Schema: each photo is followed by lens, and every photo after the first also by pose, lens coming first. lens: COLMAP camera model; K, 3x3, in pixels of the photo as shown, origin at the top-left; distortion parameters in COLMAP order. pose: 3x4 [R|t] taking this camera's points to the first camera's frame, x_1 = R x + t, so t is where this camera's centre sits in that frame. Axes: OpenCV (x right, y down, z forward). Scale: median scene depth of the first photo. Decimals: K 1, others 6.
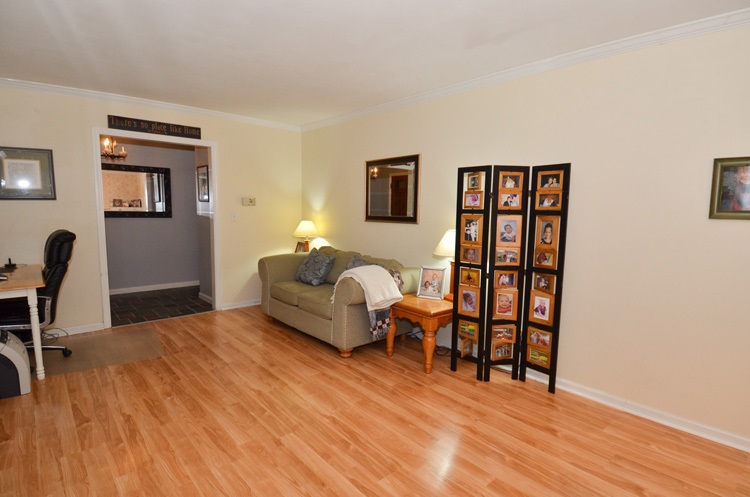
lens RADIAL K [[386.1, 0, 371.7], [0, 386.1, 251.7], [0, 0, 1]] dist [0.007437, -0.021755]
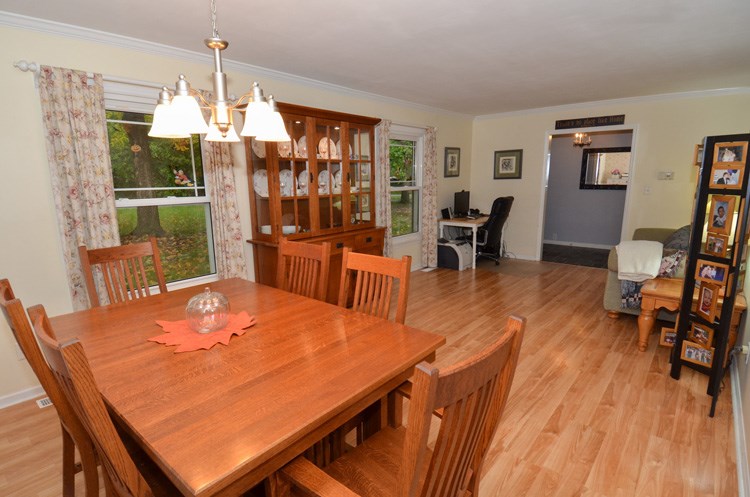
lens RADIAL K [[386.1, 0, 370.5], [0, 386.1, 251.4], [0, 0, 1]] dist [0.007437, -0.021755]
pose [[0.134873, 0.171989, -0.975822, 1.074179], [-0.100697, 0.982101, 0.159178, -0.031179], [0.985733, 0.076794, 0.149777, 0.145909]]
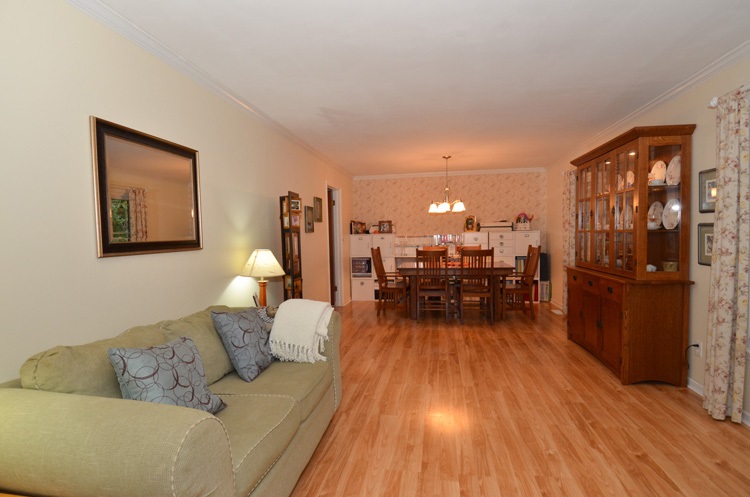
lens RADIAL K [[386.1, 0, 377.0], [0, 386.1, 250.9], [0, 0, 1]] dist [0.007437, -0.021755]
pose [[-0.638182, -0.038219, 0.768936, -0.843523], [0.095092, 0.987206, 0.127989, -0.175661], [-0.763990, 0.154800, -0.626384, 1.617211]]
